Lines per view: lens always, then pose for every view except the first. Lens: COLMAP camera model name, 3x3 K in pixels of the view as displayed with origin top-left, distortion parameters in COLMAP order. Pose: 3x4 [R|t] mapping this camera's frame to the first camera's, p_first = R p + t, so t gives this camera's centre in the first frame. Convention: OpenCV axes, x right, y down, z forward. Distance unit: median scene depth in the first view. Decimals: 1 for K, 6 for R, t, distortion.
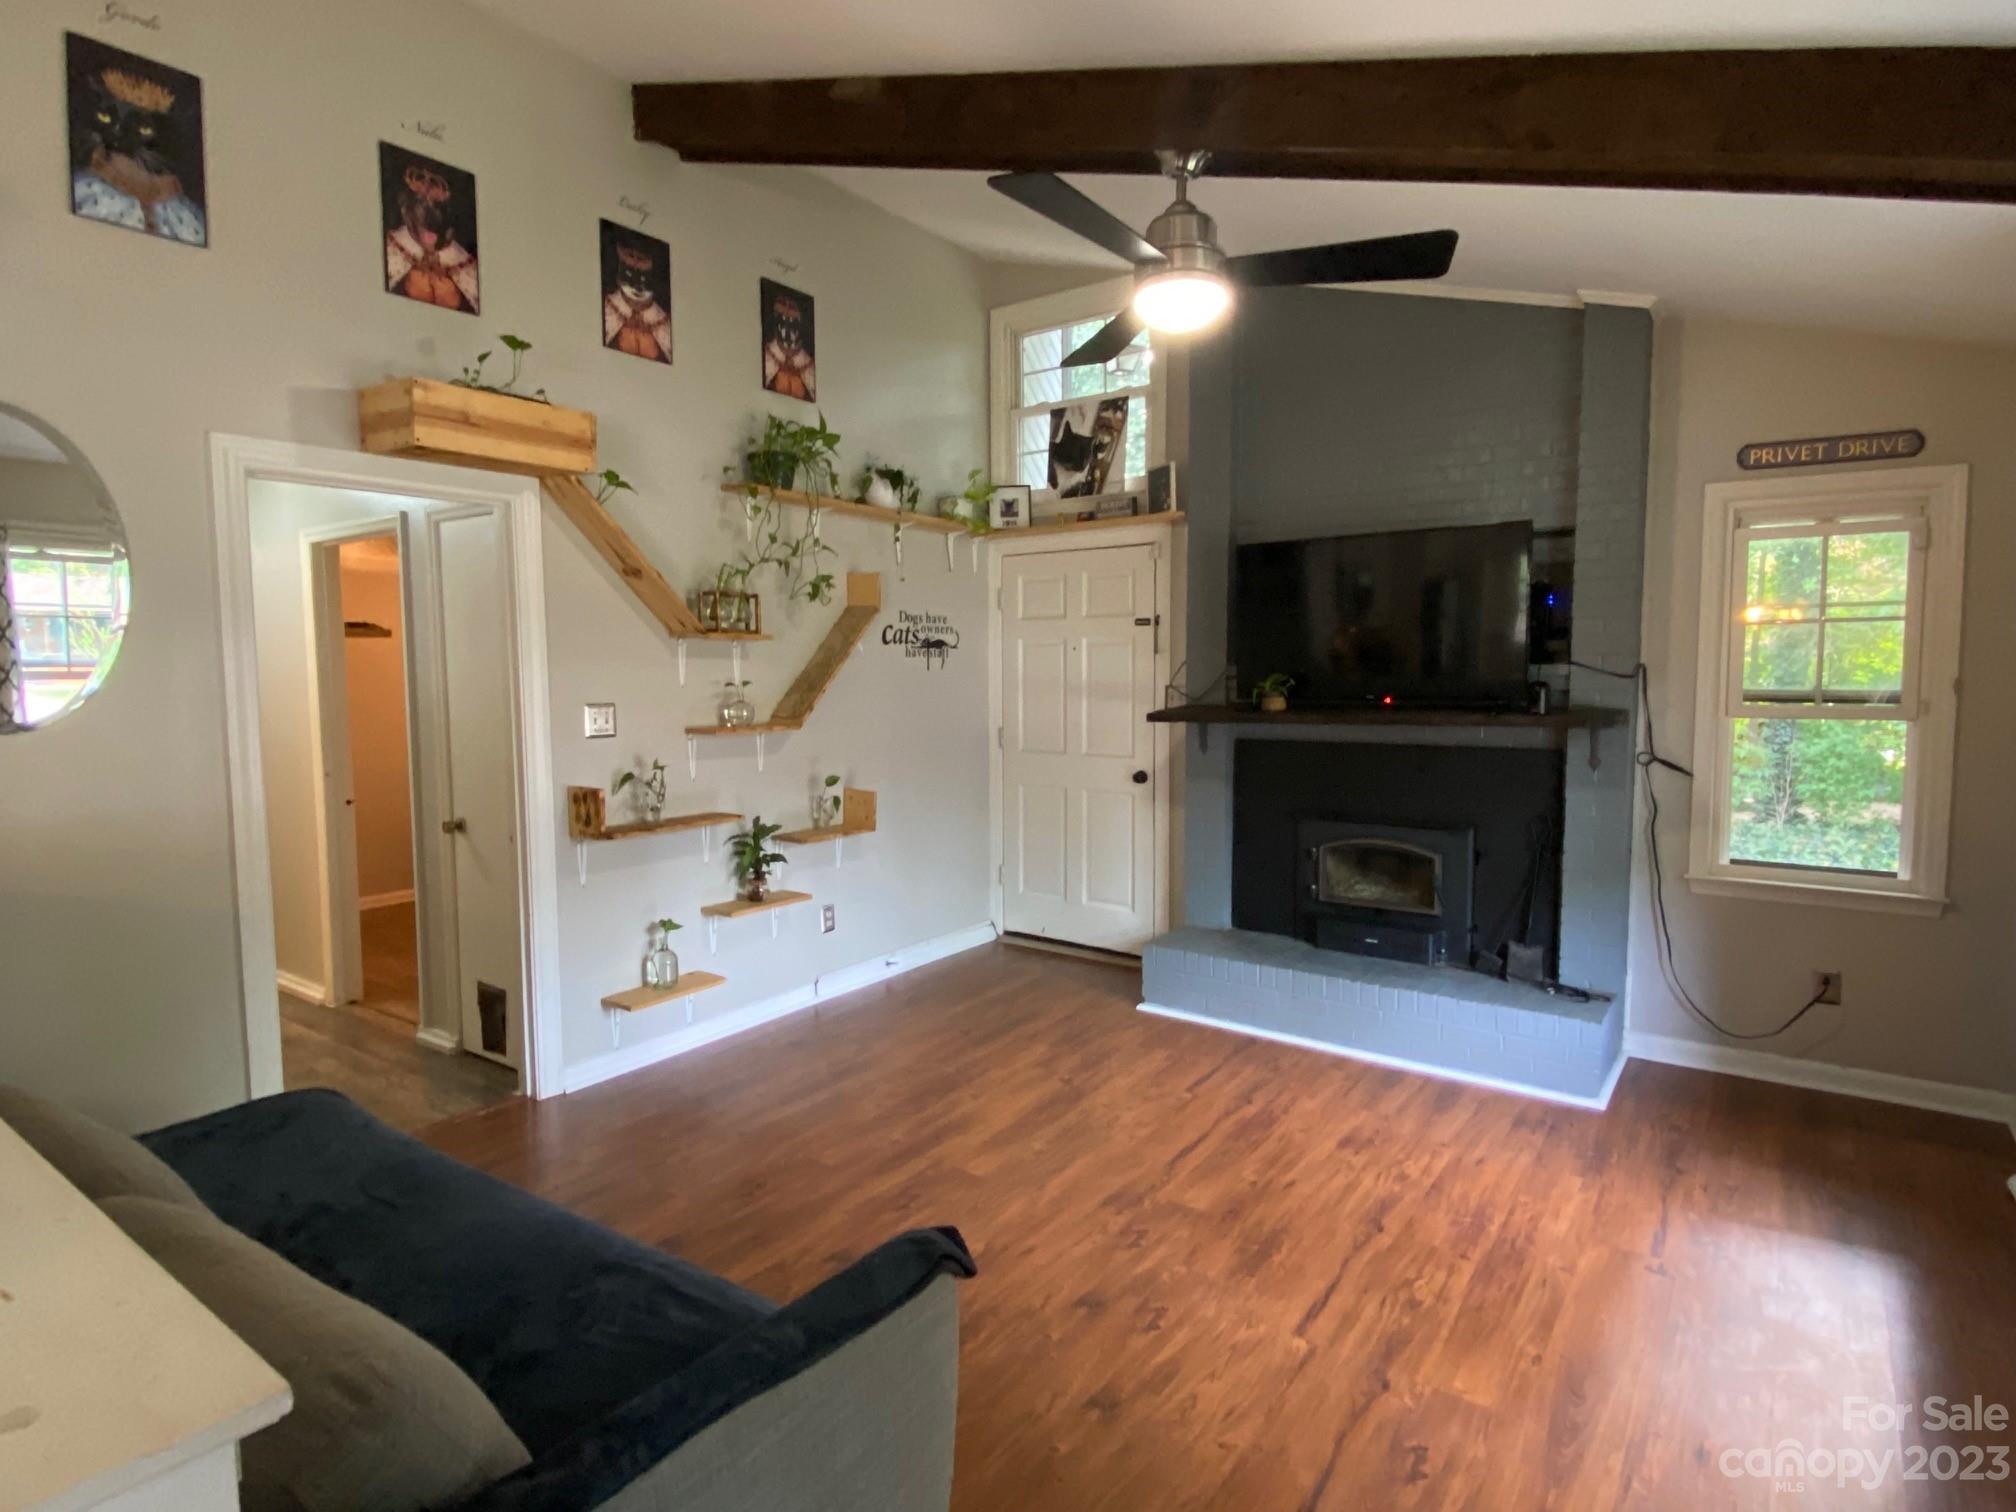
lens RADIAL K [[1085.3, 0, 1008.0], [0, 1085.3, 756.0], [0, 0, 1]] dist [0.038492, -0.036114]
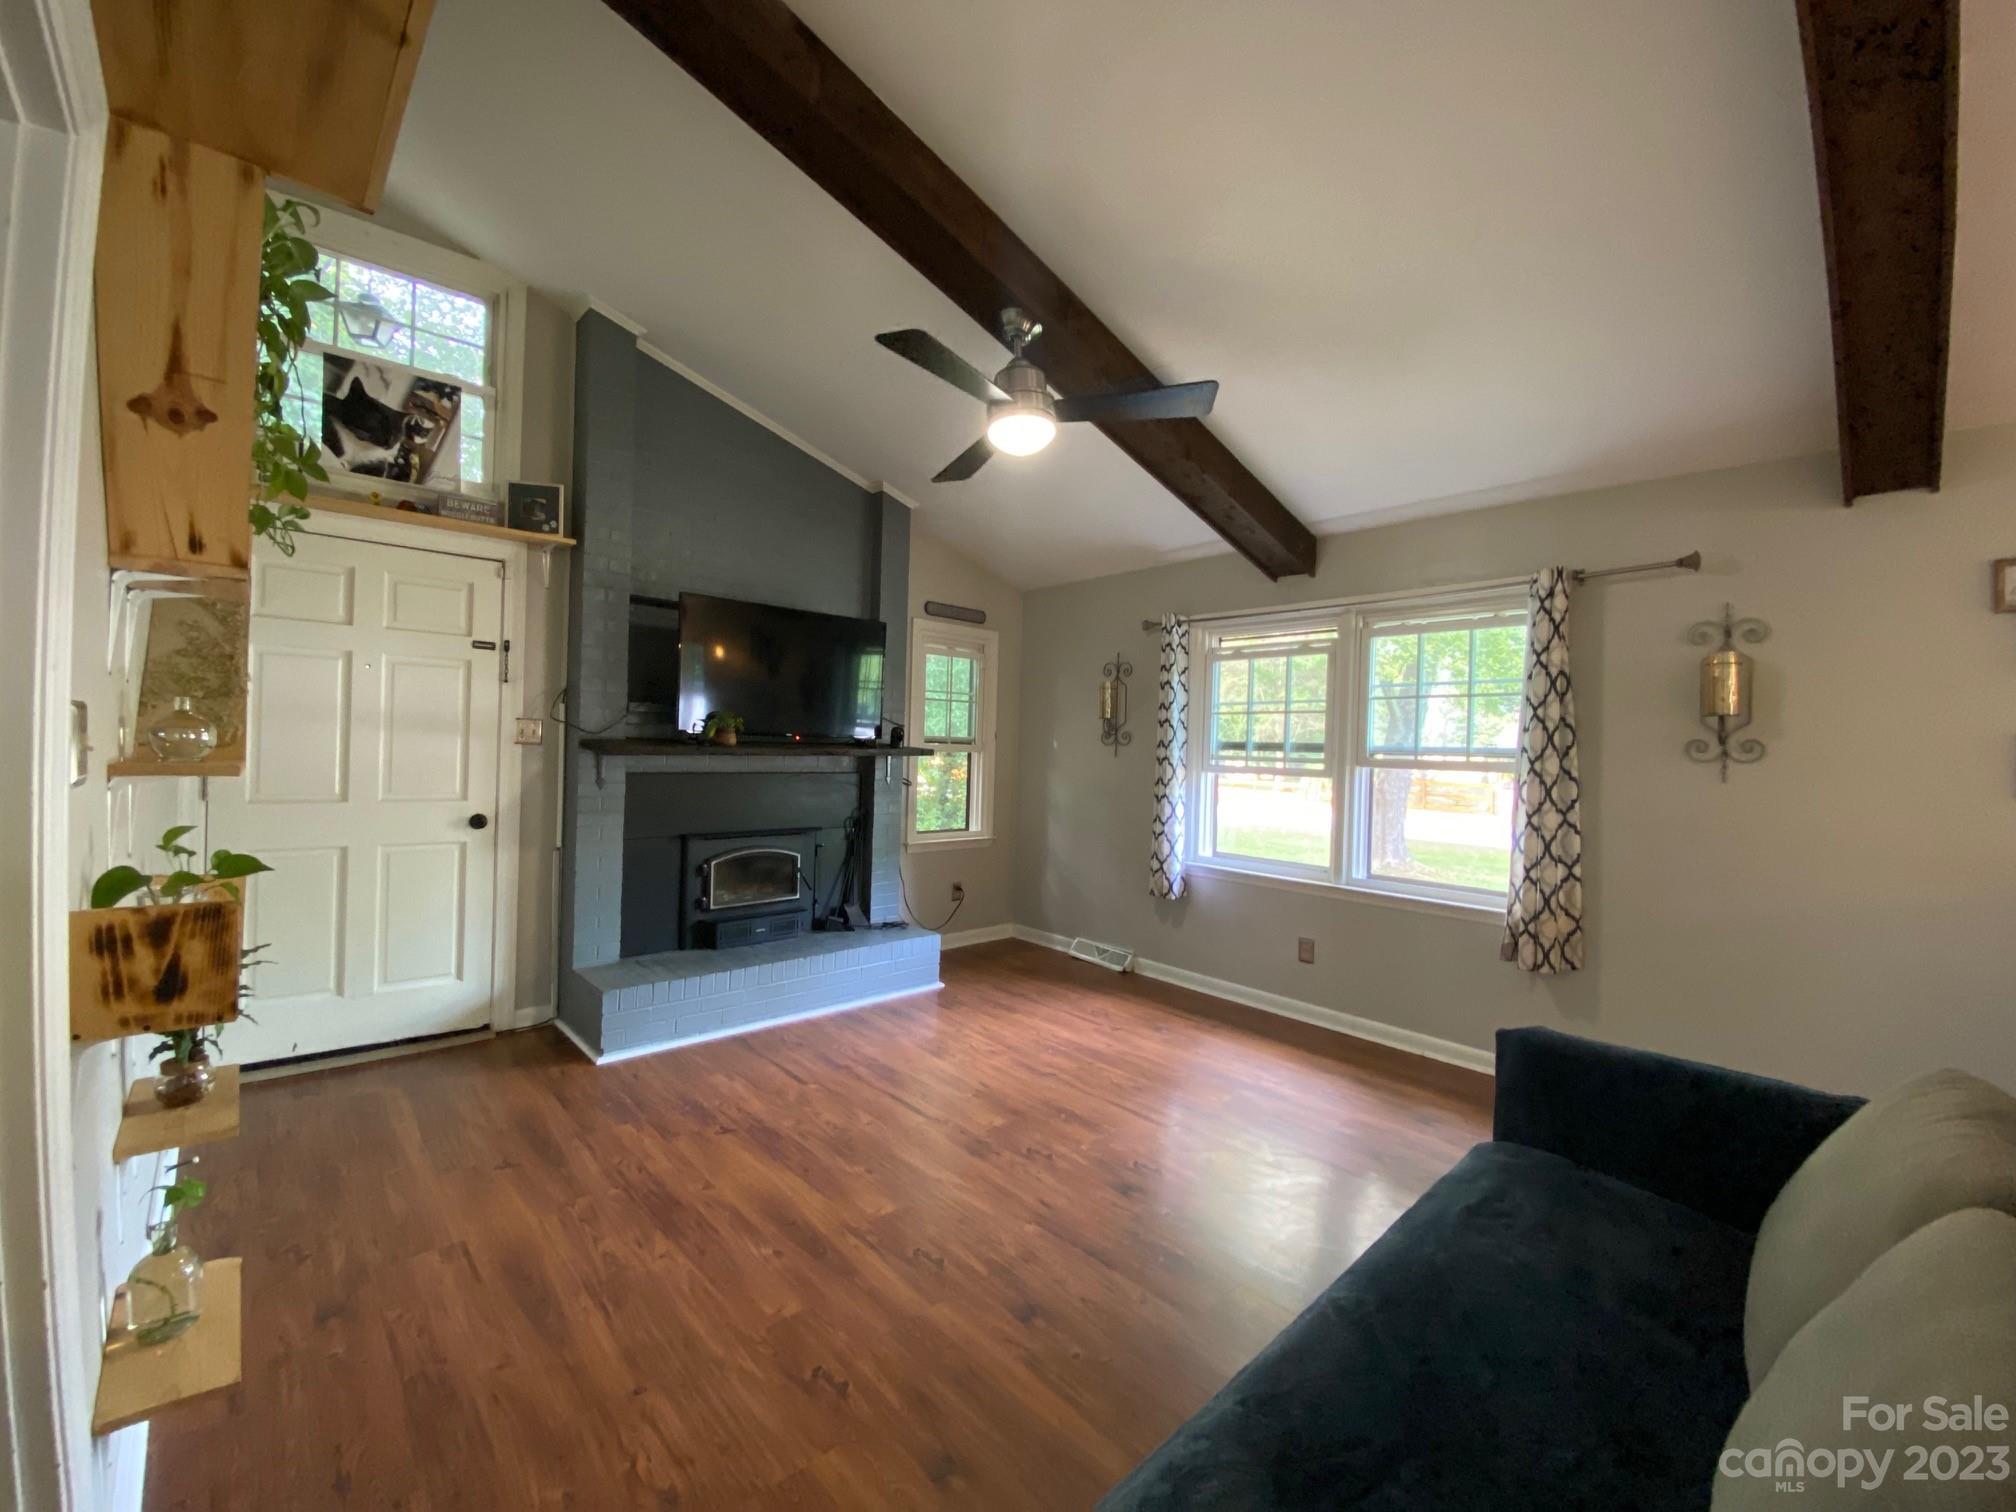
lens RADIAL K [[814.1, 0, 1001.8], [0, 814.1, 754.8], [0, 0, 1]] dist [0.029115, -0.023885]
pose [[0.198524, 0.001198, 0.980095, -0.592885], [0.051195, 0.998621, -0.011591, -0.006534], [-0.978758, 0.052478, 0.198189, 0.603416]]
